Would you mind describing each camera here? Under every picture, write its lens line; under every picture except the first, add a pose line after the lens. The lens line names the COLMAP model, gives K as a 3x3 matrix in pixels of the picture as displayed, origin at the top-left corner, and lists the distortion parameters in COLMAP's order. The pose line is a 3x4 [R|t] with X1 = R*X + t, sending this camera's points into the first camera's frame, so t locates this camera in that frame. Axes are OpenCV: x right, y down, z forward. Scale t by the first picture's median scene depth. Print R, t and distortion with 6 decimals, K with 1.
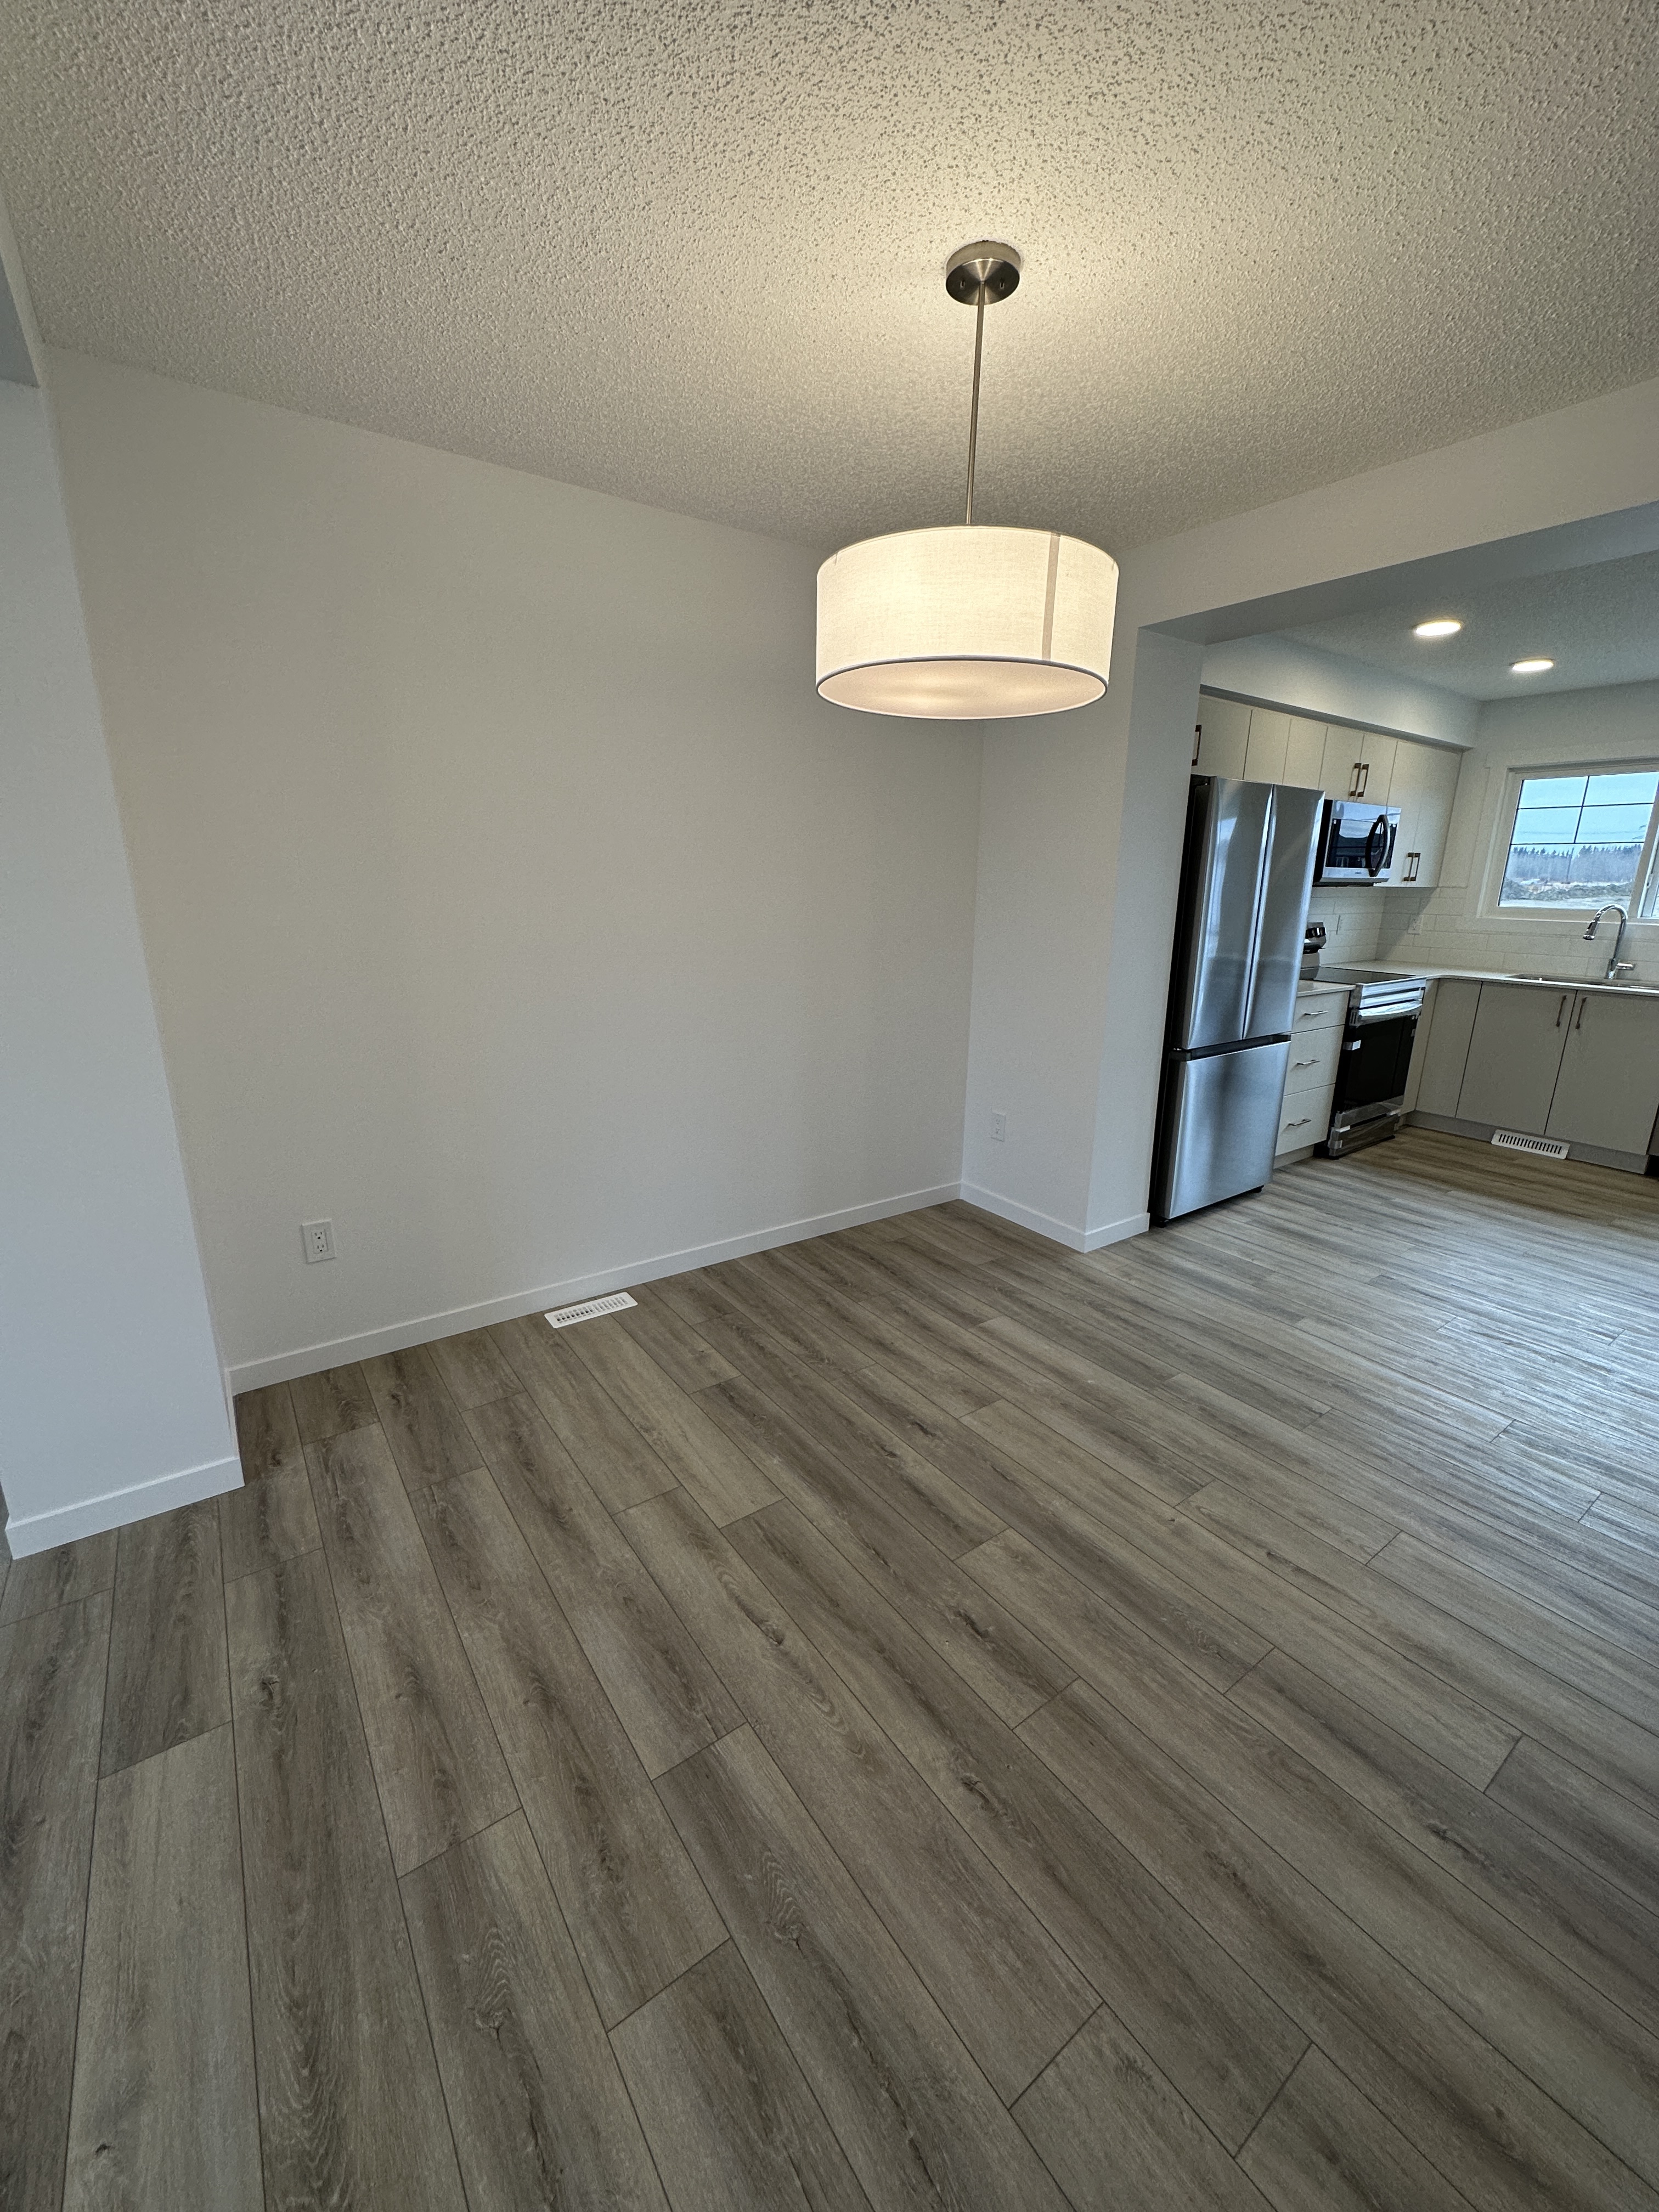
lens RADIAL K [[886.8, 0, 831.1], [0, 886.8, 1104.8], [0, 0, 1]] dist [0.000262, -0.000952]
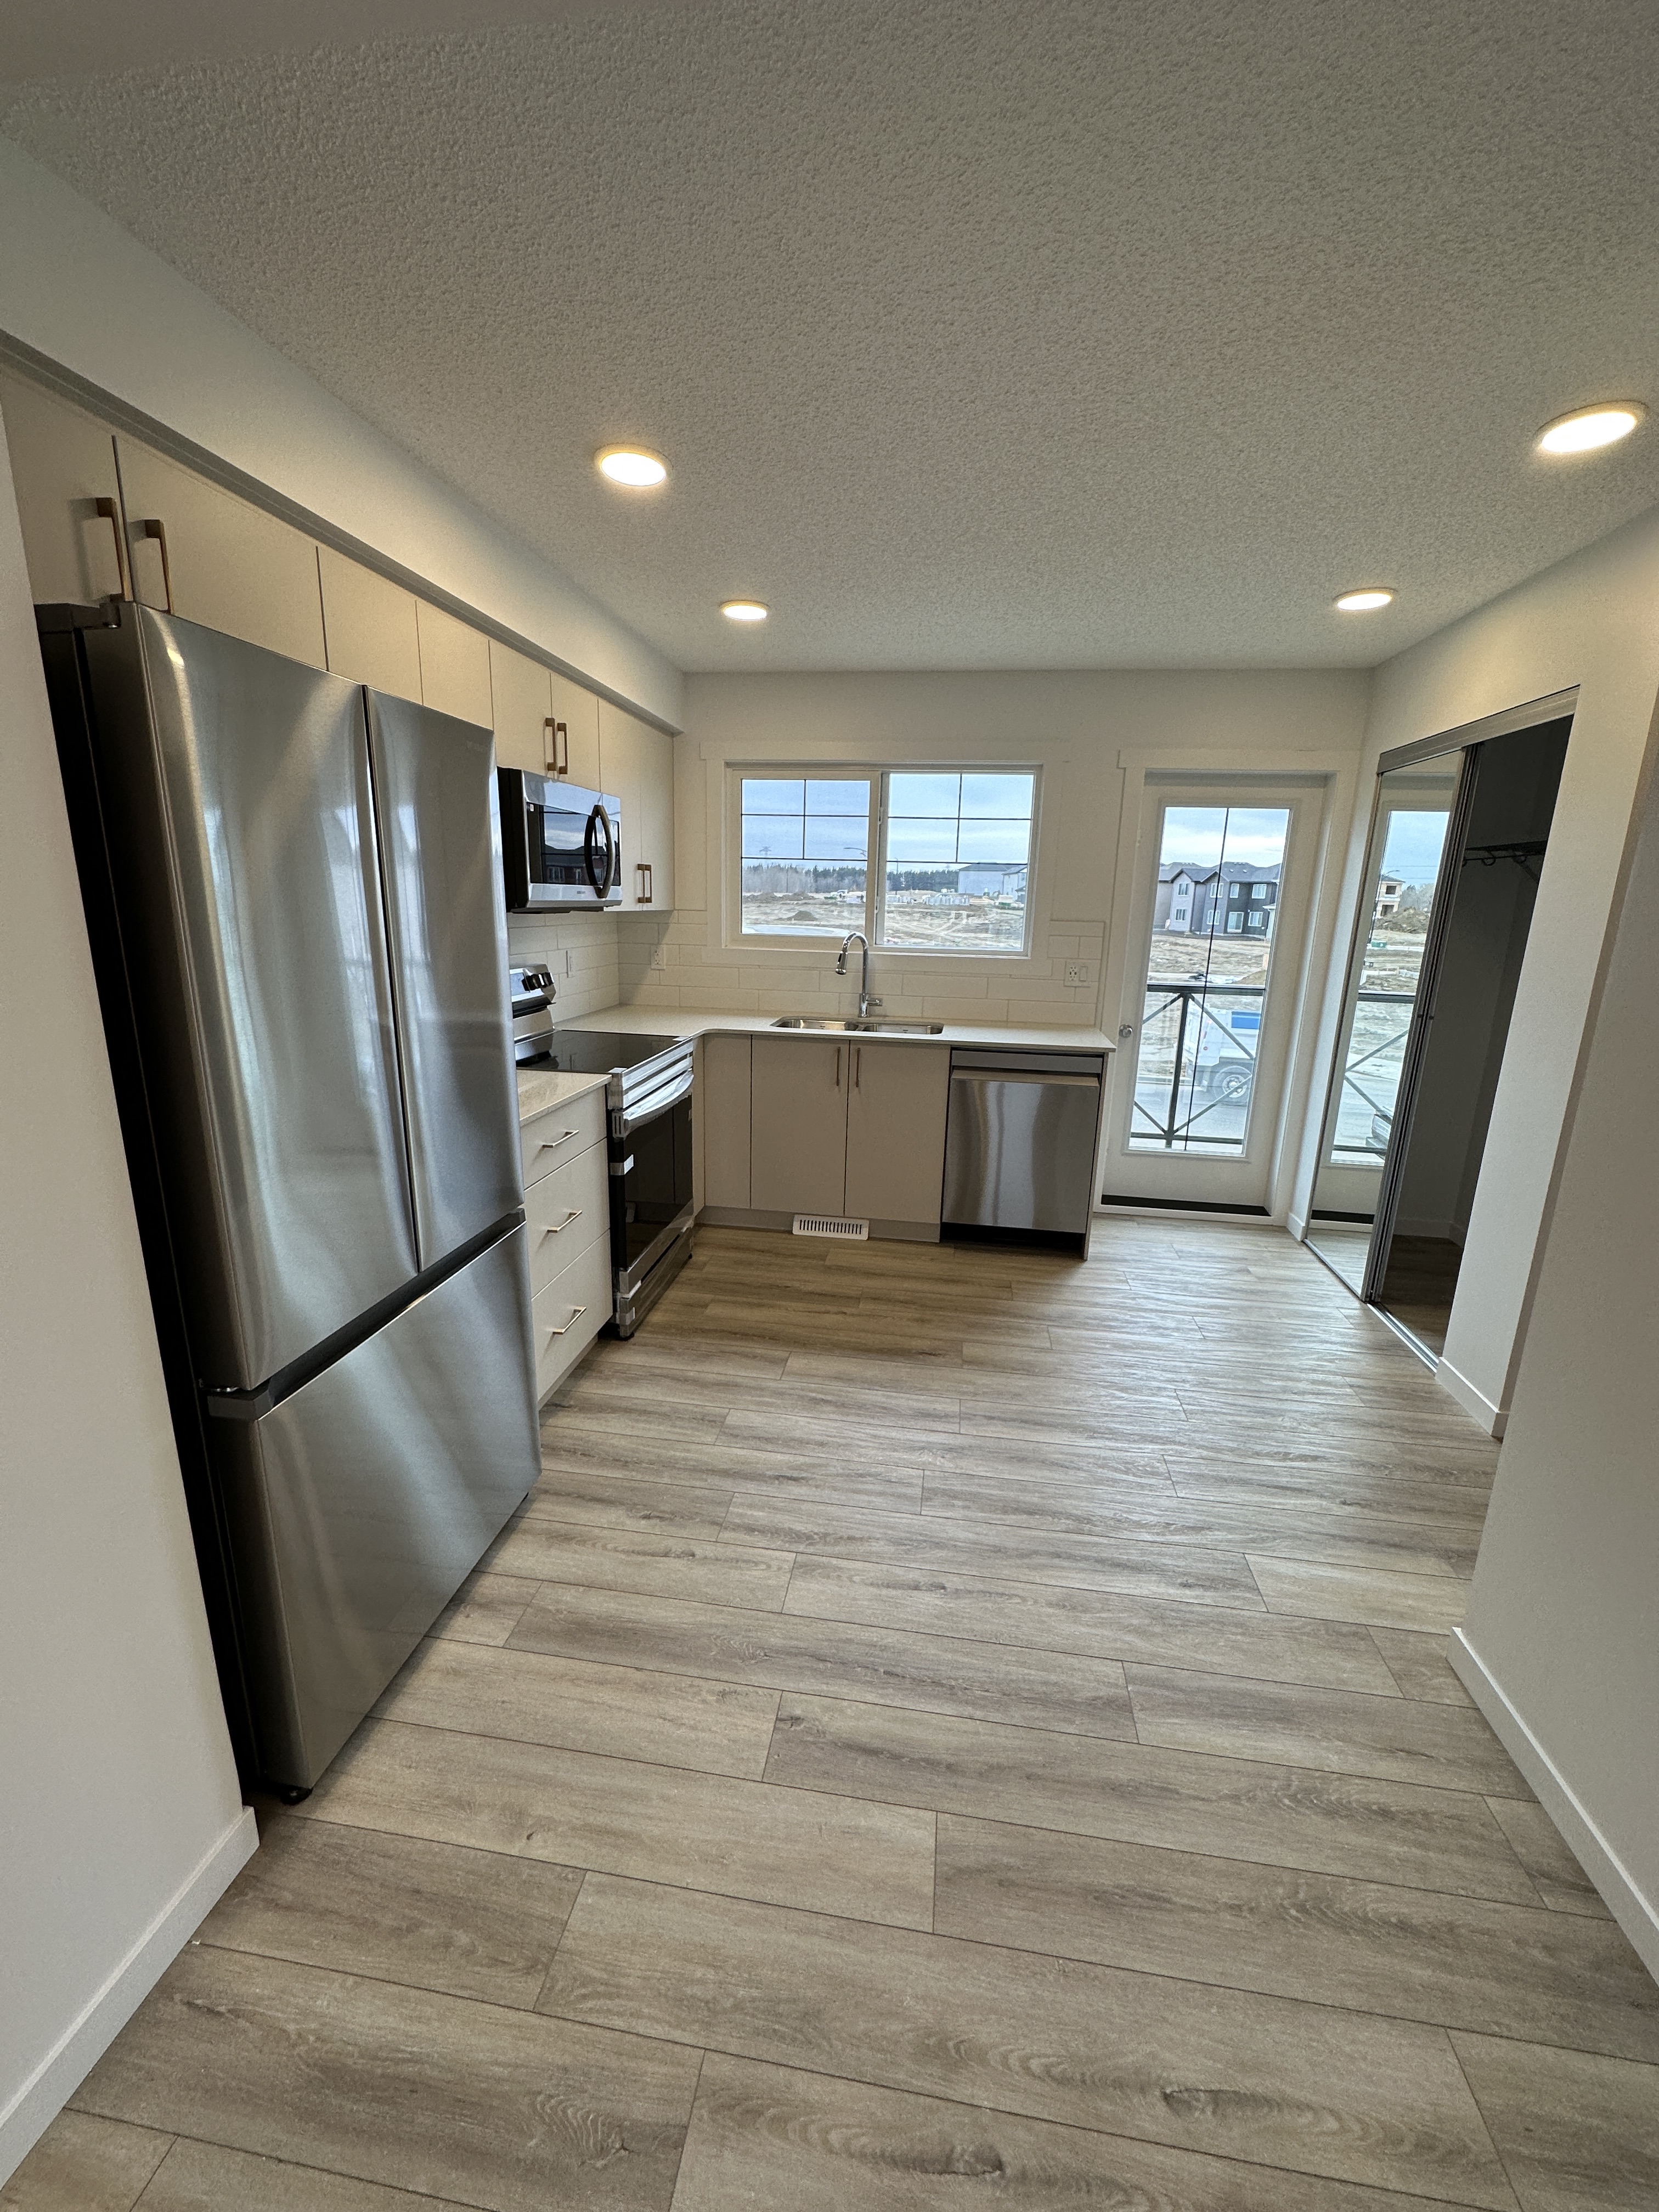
lens RADIAL K [[886.8, 0, 841.4], [0, 886.8, 1106.2], [0, 0, 1]] dist [0.000262, -0.000952]
pose [[0.691011, -0.159654, 0.704993, 0.288080], [0.162236, 0.984676, 0.063973, -0.139642], [-0.704403, 0.070169, 0.706324, 0.494921]]
